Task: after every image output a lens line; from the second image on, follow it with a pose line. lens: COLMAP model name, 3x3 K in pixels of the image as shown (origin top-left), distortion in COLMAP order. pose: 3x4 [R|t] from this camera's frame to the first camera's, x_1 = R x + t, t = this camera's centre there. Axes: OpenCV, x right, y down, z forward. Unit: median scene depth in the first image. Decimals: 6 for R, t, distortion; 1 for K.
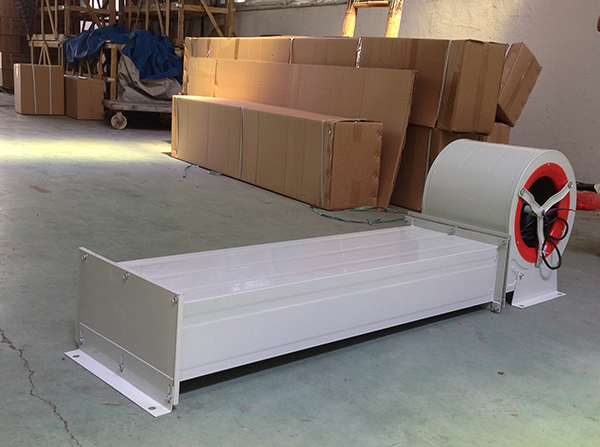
lens RADIAL K [[555.3, 0, 297.7], [0, 555.3, 219.0], [0, 0, 1]] dist [0.151967, -0.259308]
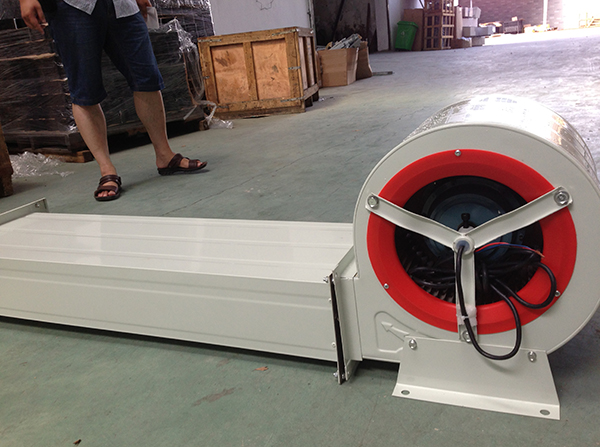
lens RADIAL K [[555.3, 0, 297.7], [0, 555.3, 219.0], [0, 0, 1]] dist [0.151967, -0.259308]
pose [[0.449553, 0.207239, -0.868881, 0.796336], [0.027021, 0.969114, 0.245127, -0.155877], [0.892845, -0.133675, 0.430069, 0.677780]]
